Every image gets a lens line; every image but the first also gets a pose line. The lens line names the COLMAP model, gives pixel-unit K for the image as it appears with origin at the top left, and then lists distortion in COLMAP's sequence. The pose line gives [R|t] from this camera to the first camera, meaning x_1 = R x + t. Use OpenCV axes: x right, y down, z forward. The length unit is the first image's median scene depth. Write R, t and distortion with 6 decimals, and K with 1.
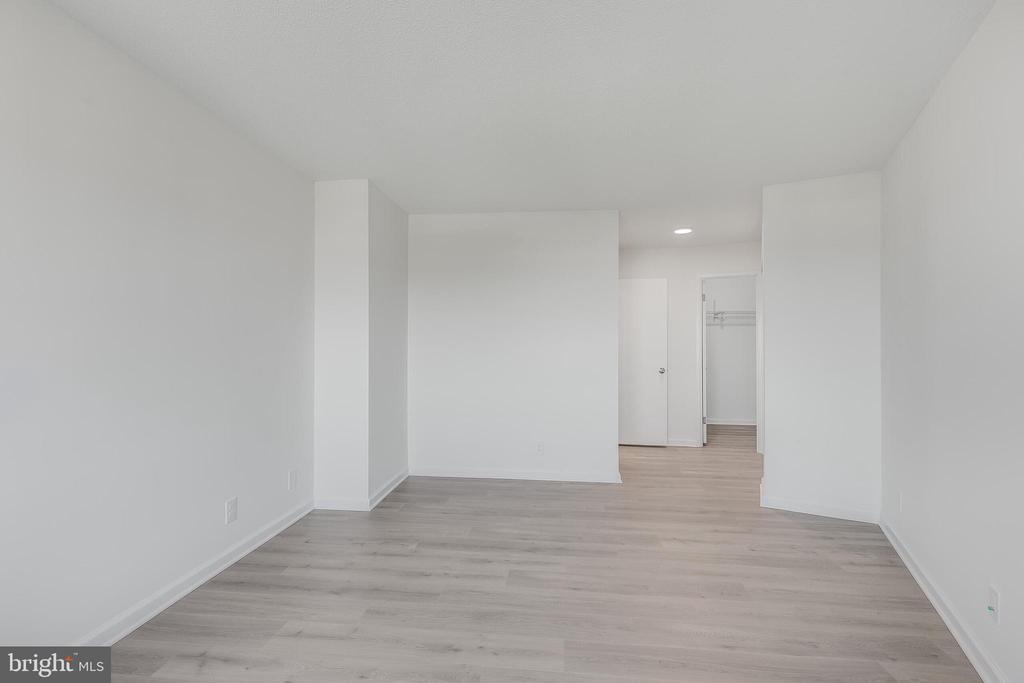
lens RADIAL K [[462.0, 0, 510.5], [0, 462.0, 341.4], [0, 0, 1]] dist [0.009284, -0.001283]
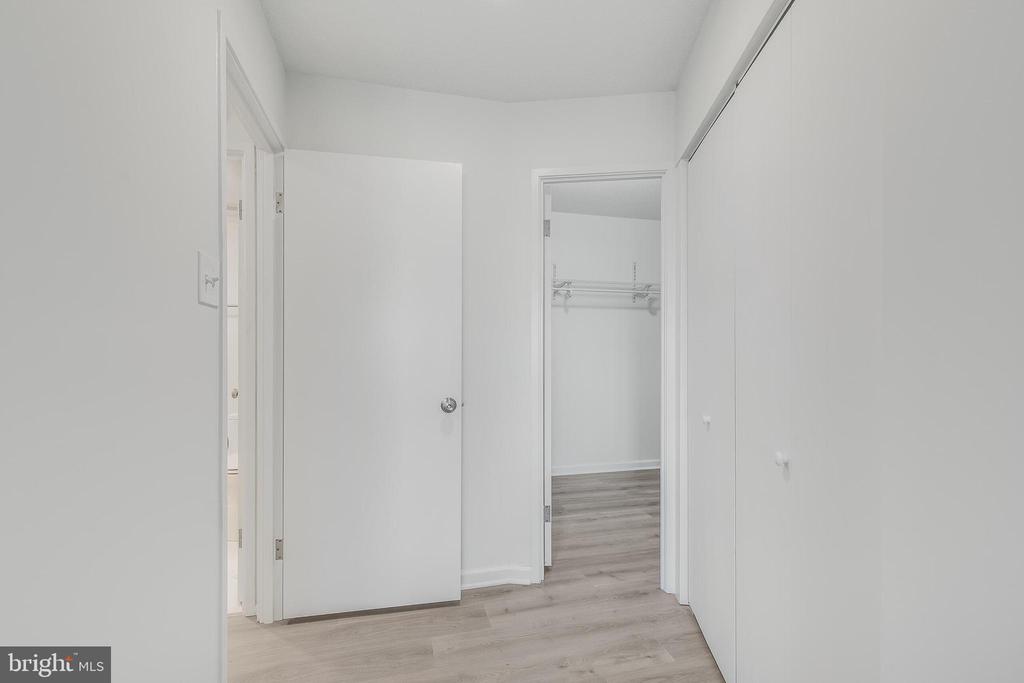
lens RADIAL K [[462.0, 0, 506.7], [0, 462.0, 347.0], [0, 0, 1]] dist [0.009284, -0.001283]
pose [[0.936077, -0.003003, 0.351783, 0.190196], [-0.002854, 0.999866, 0.016130, 0.006372], [-0.351784, -0.016103, 0.935943, 0.501040]]
